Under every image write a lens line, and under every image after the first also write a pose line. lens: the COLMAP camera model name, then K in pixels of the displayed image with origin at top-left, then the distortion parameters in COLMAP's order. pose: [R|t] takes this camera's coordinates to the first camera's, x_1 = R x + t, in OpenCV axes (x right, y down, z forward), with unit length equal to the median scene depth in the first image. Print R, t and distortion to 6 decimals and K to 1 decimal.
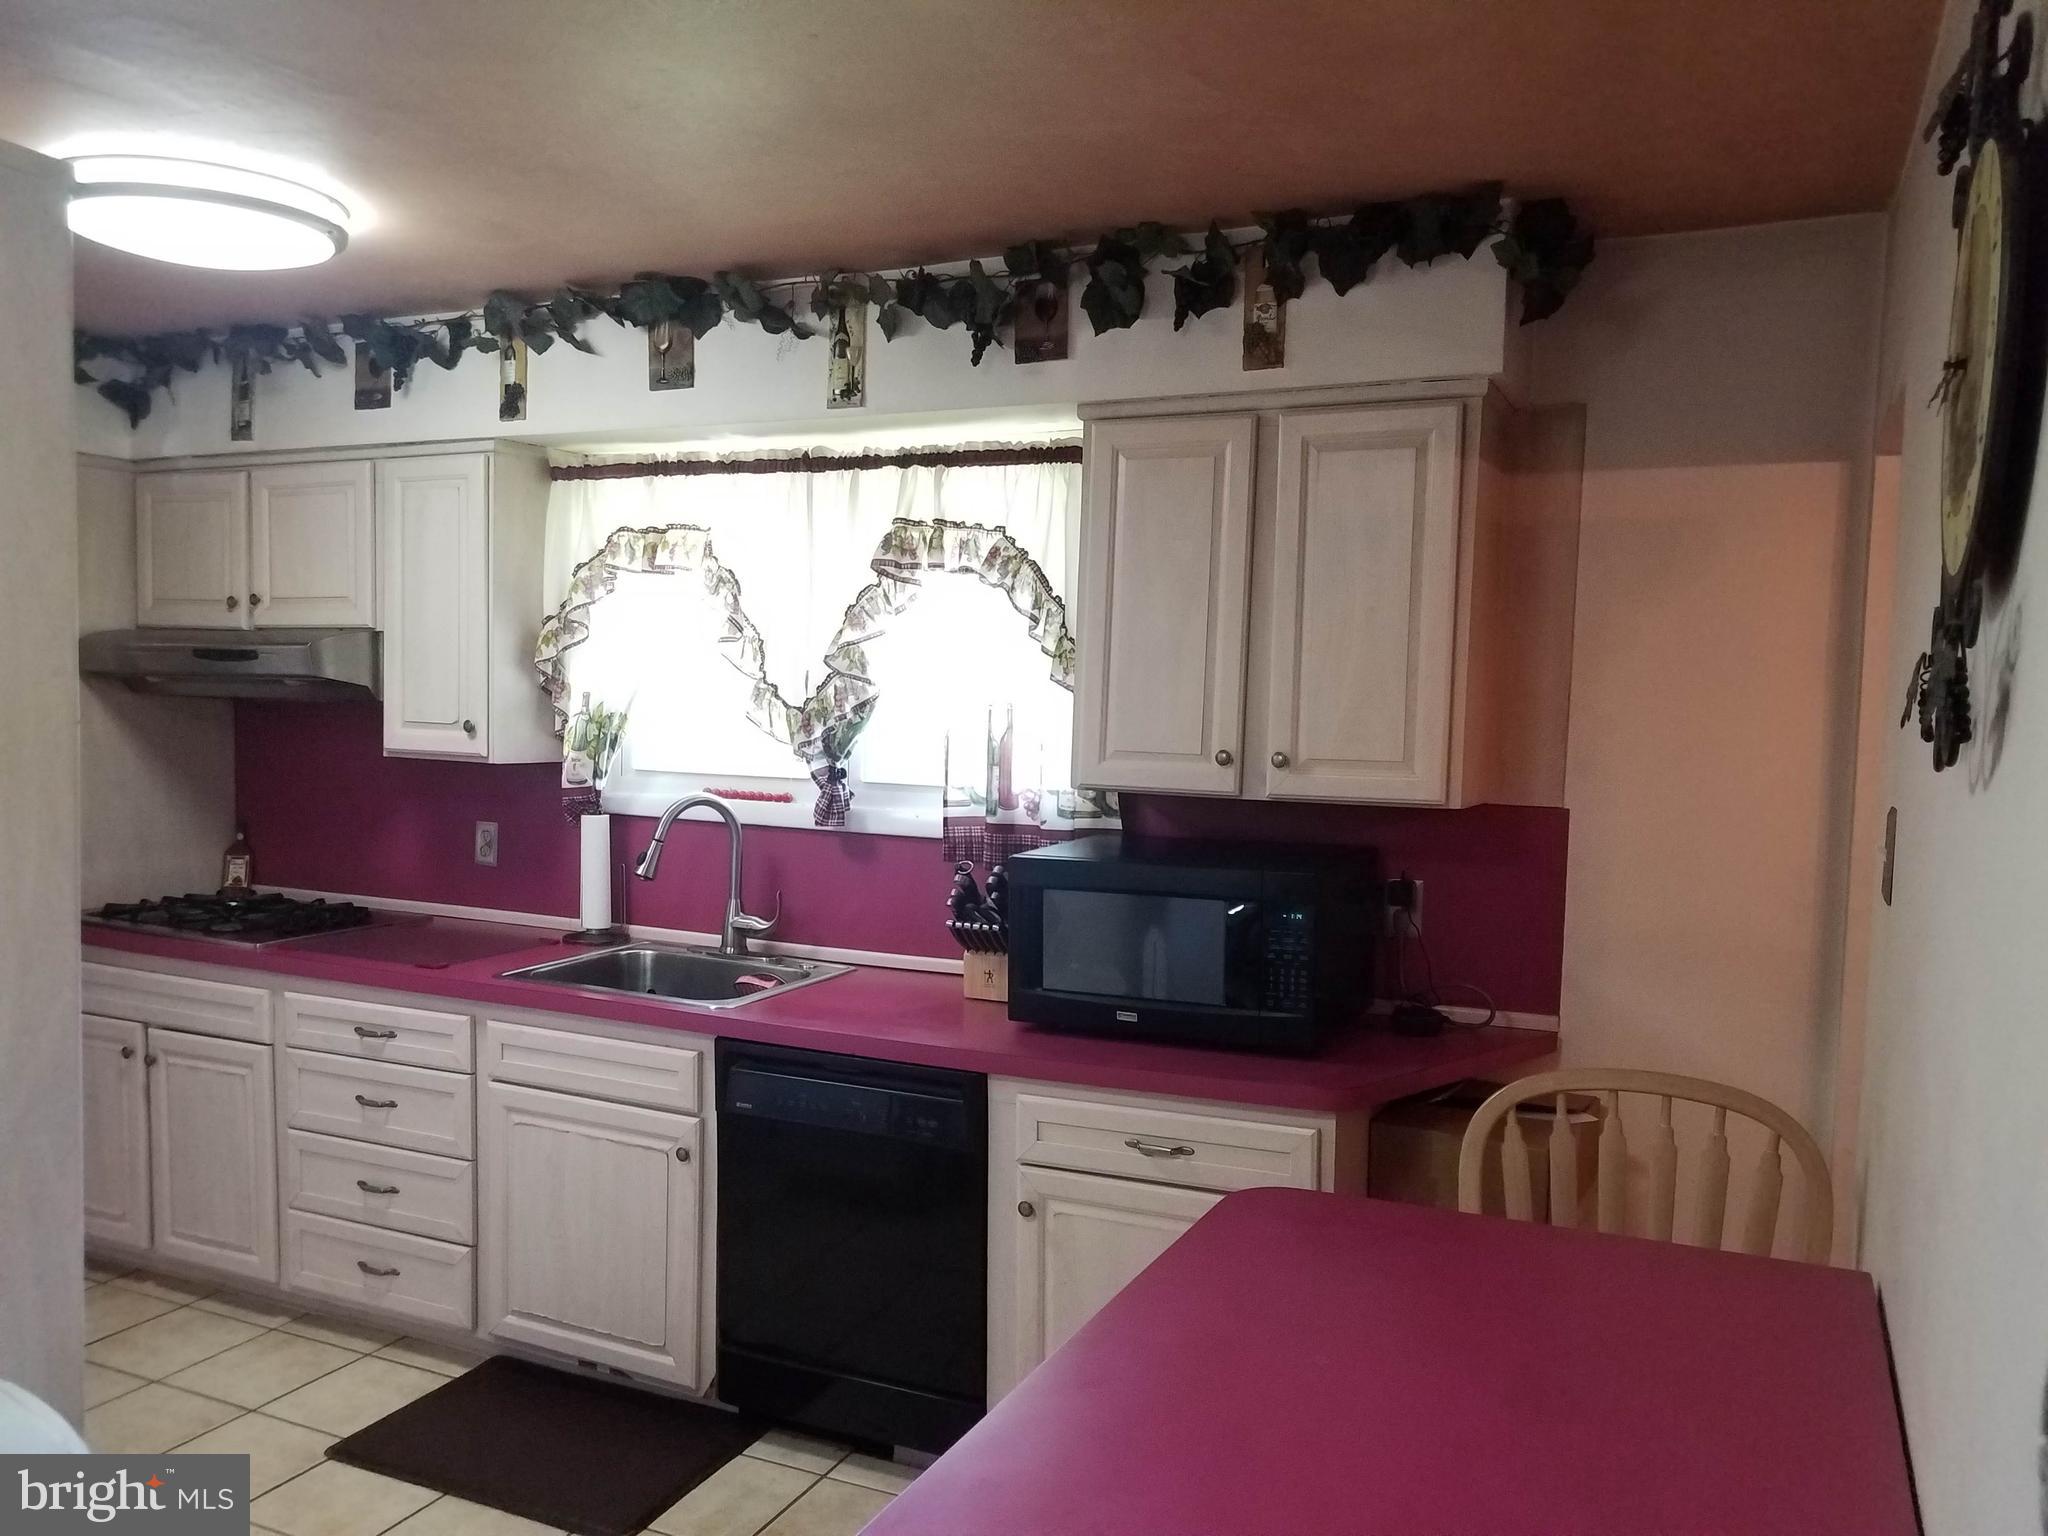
lens RADIAL K [[1606.3, 0, 999.5], [0, 1606.3, 830.3], [0, 0, 1]] dist [-0.006480, 0.006802]
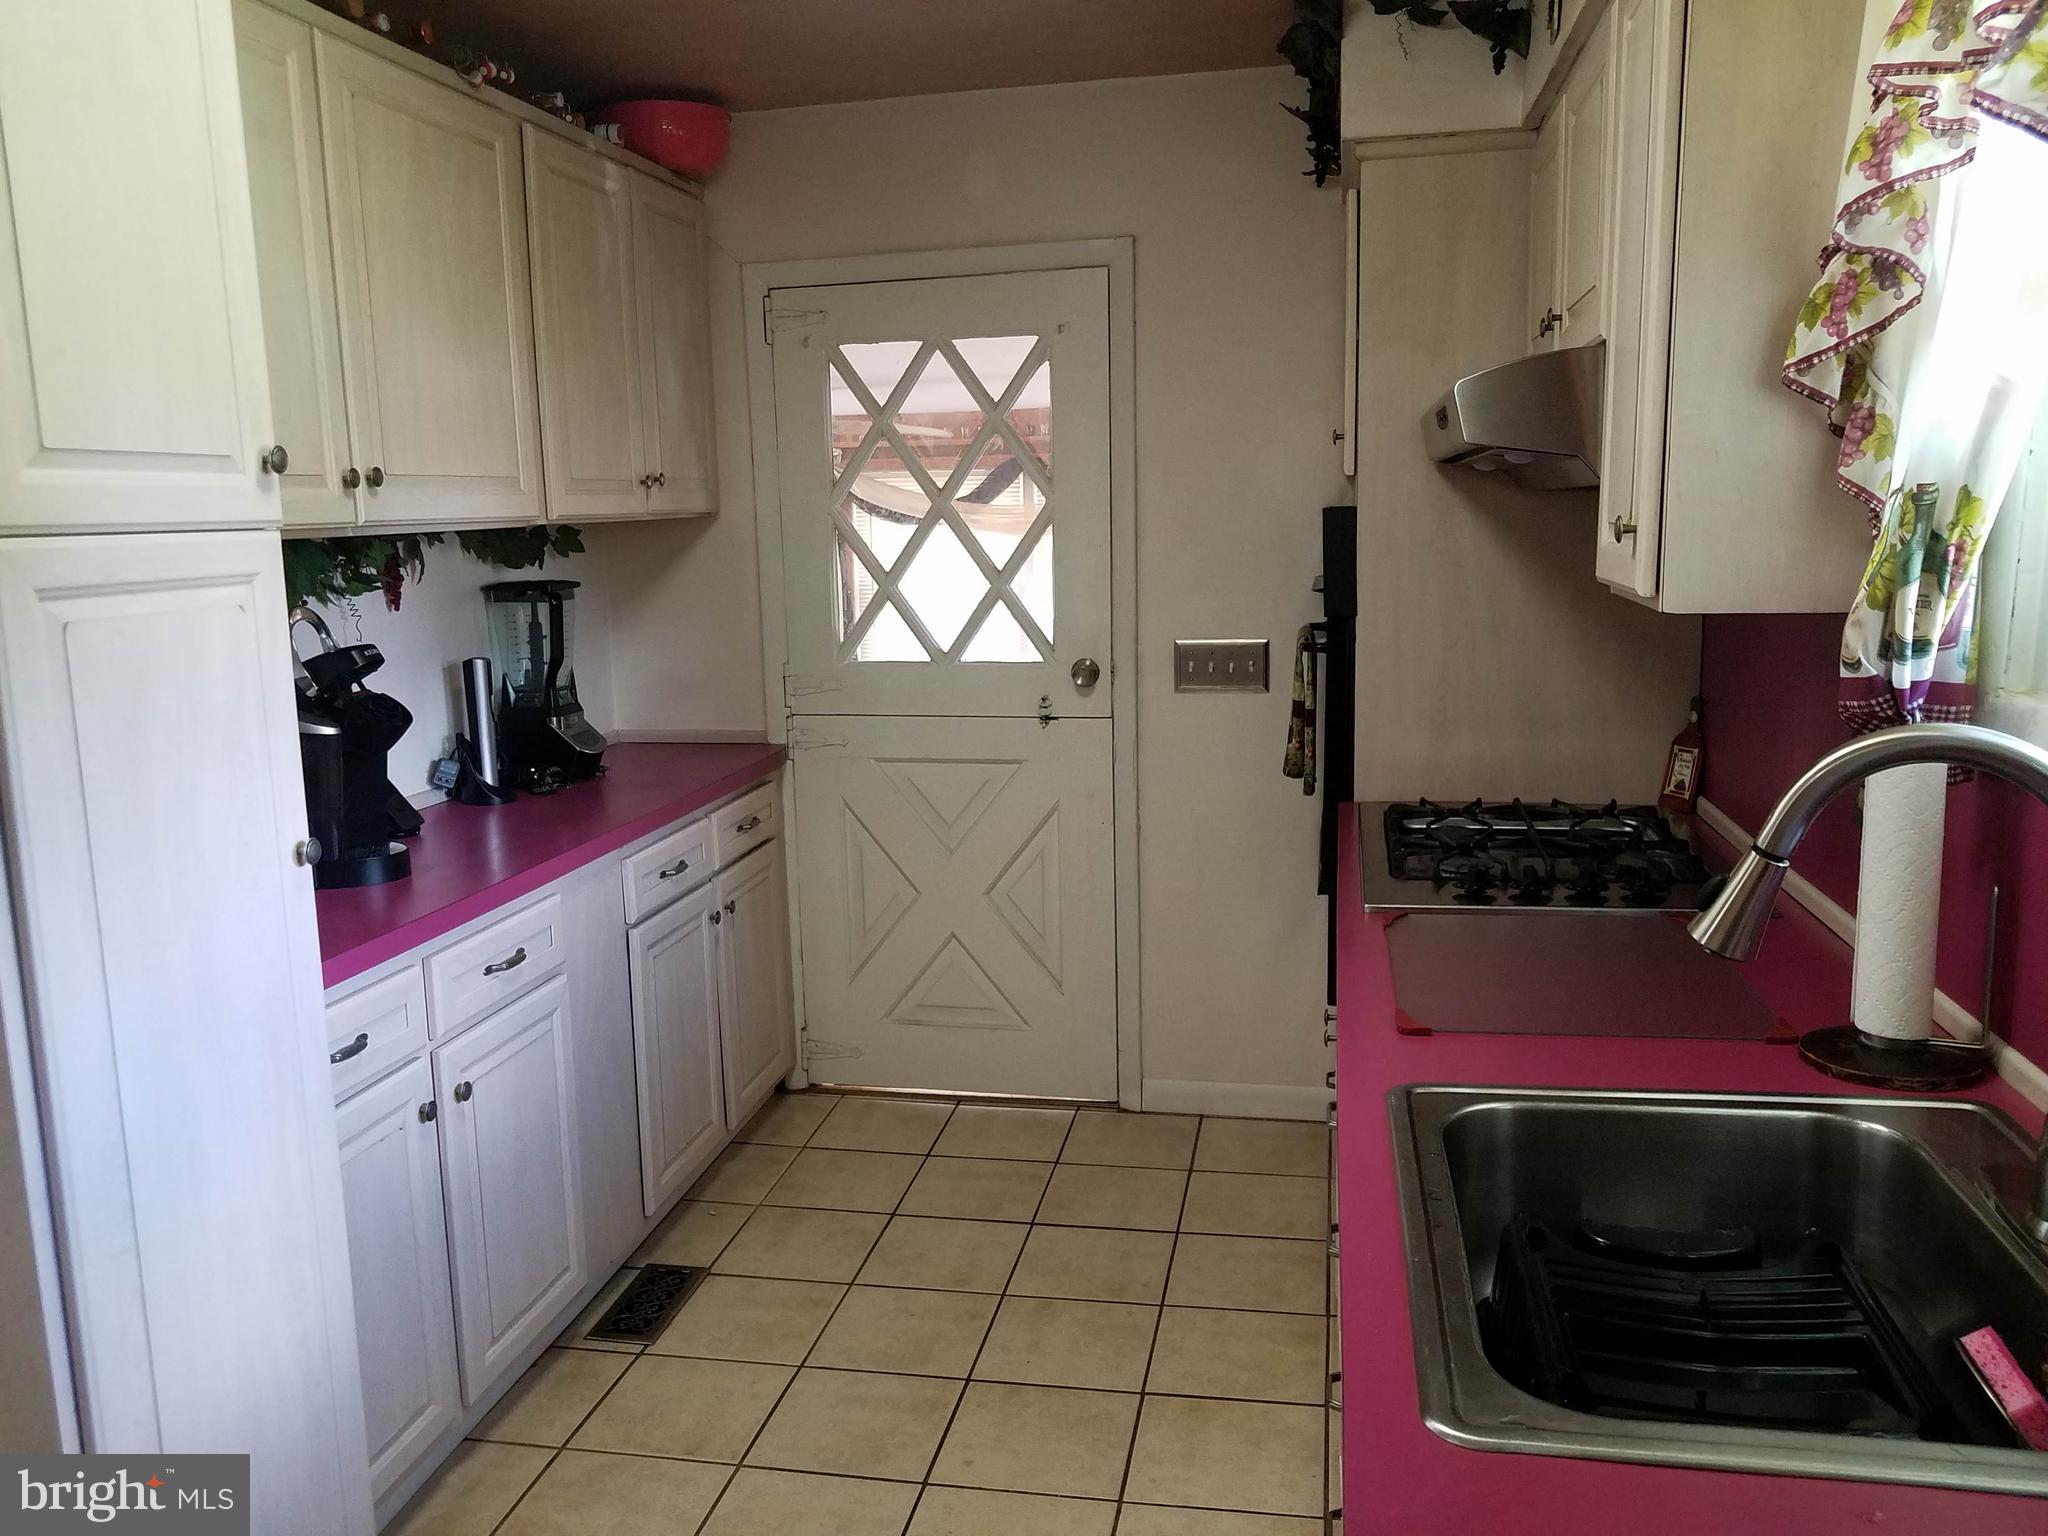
lens RADIAL K [[1595.2, 0, 994.4], [0, 1595.2, 777.5], [0, 0, 1]] dist [0.009148, 0.001343]
pose [[0.241360, 0.129448, -0.961763, 0.073622], [-0.055786, 0.991275, 0.119420, -0.040148], [0.968831, 0.024829, 0.246476, 0.742646]]
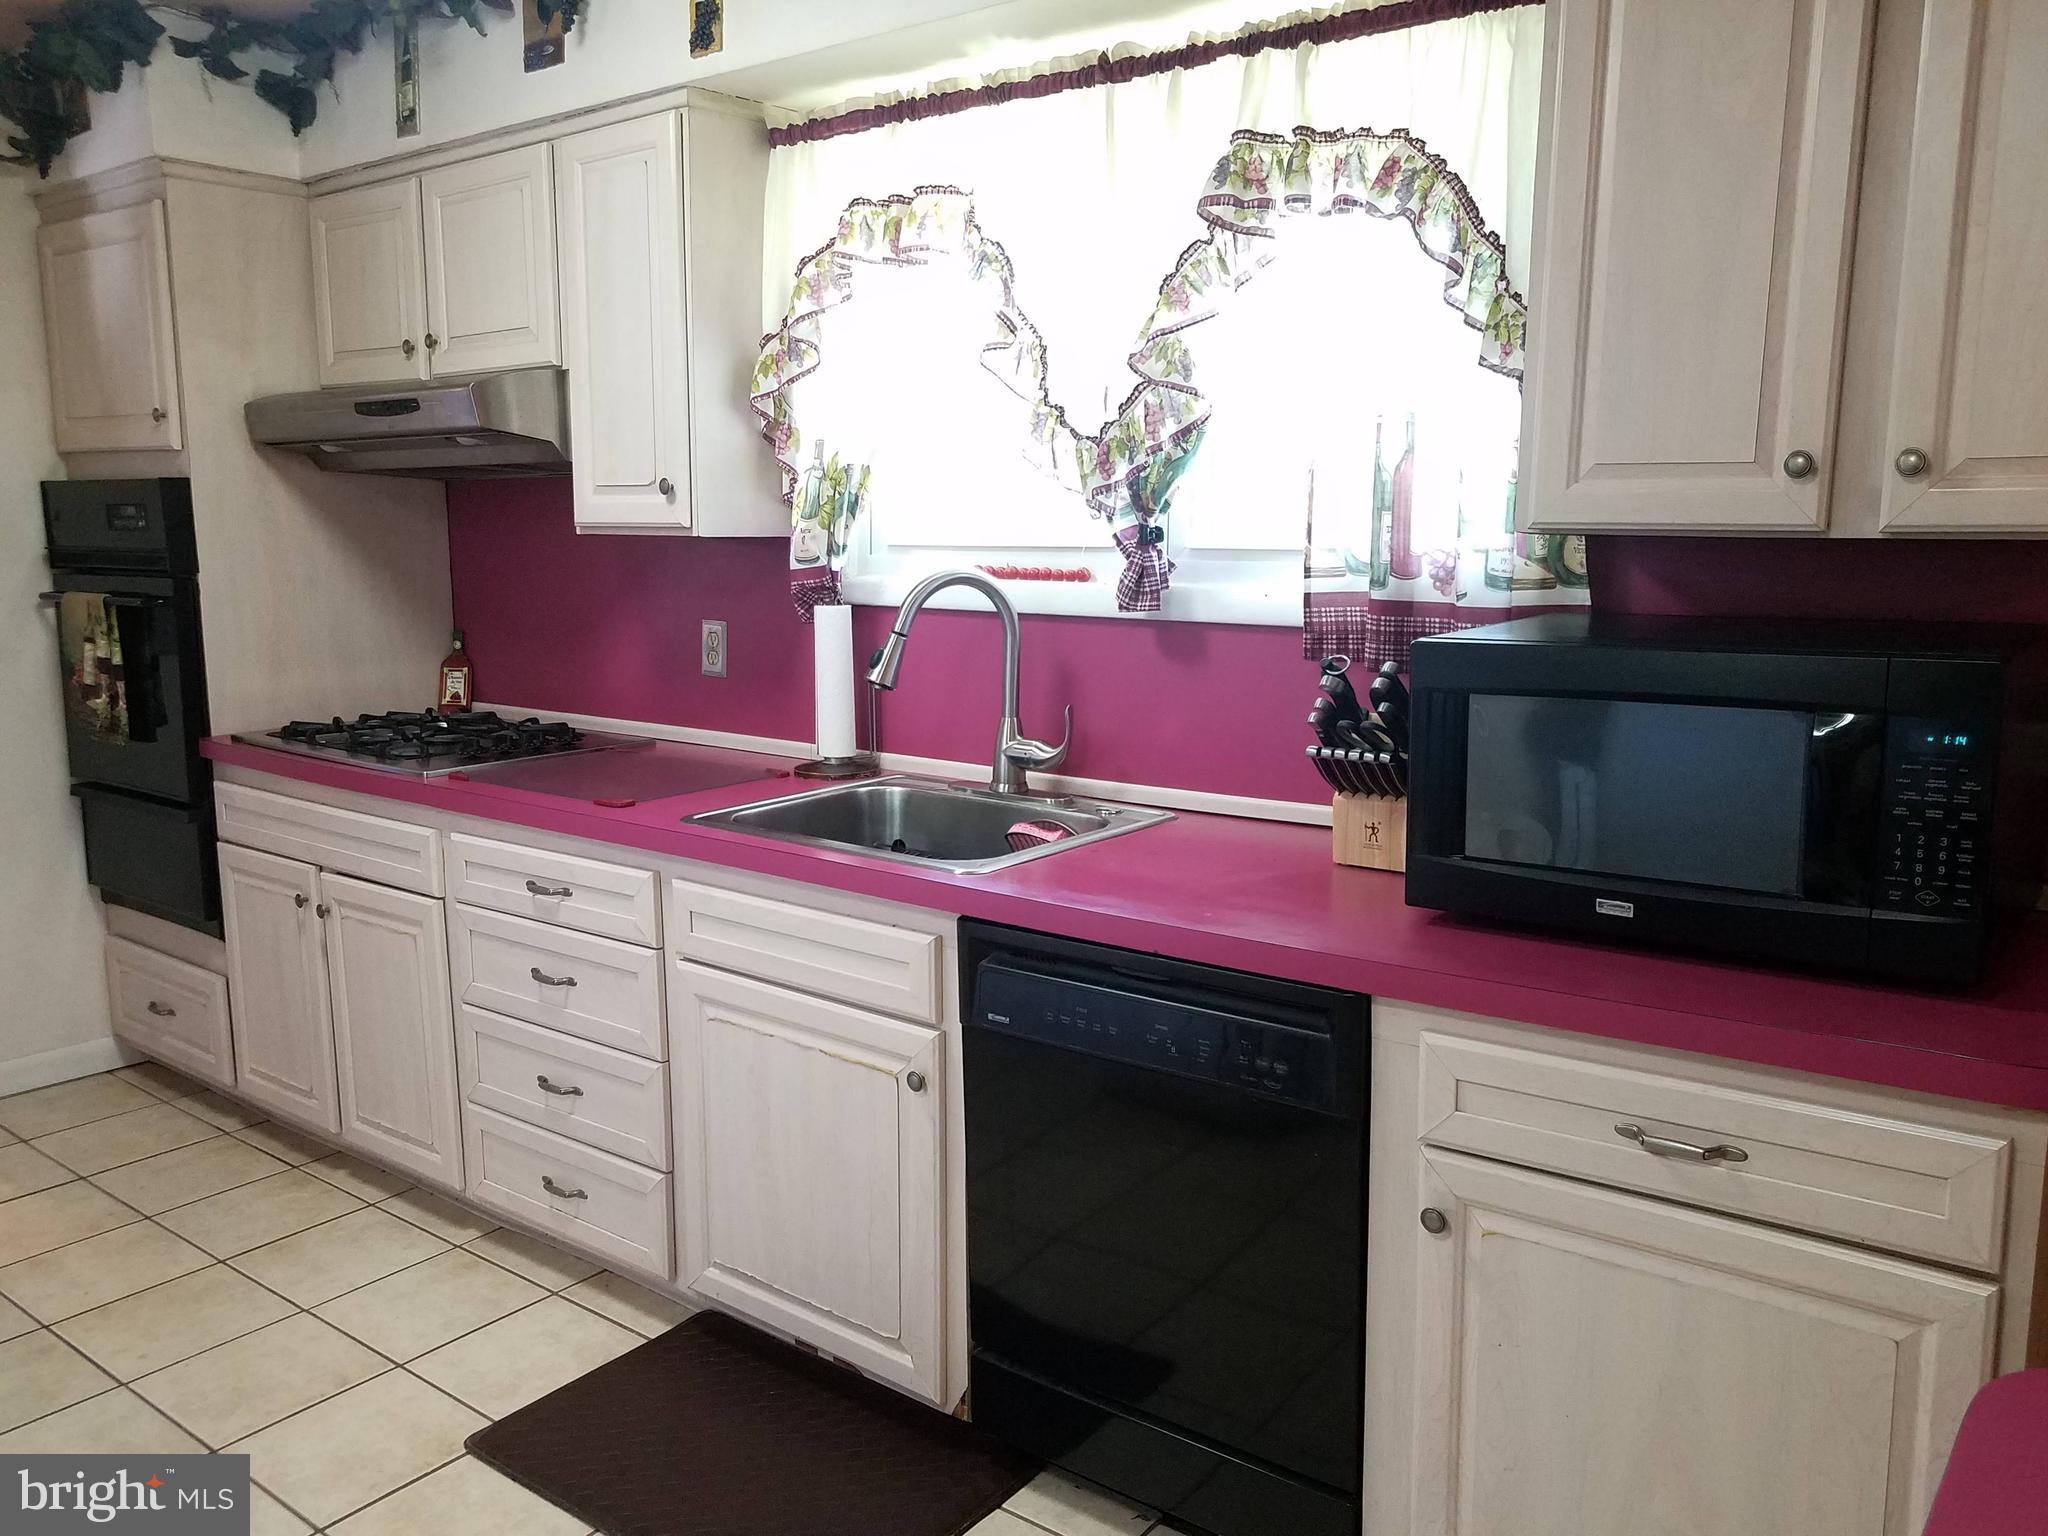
lens RADIAL K [[1575.9, 0, 1020.6], [0, 1575.9, 801.6], [0, 0, 1]] dist [-0.006275, -0.003811]
pose [[0.977070, 0.014660, -0.212414, -0.009569], [0.003212, 0.996499, 0.083547, 0.022350], [0.212895, -0.082314, 0.973602, 0.317984]]
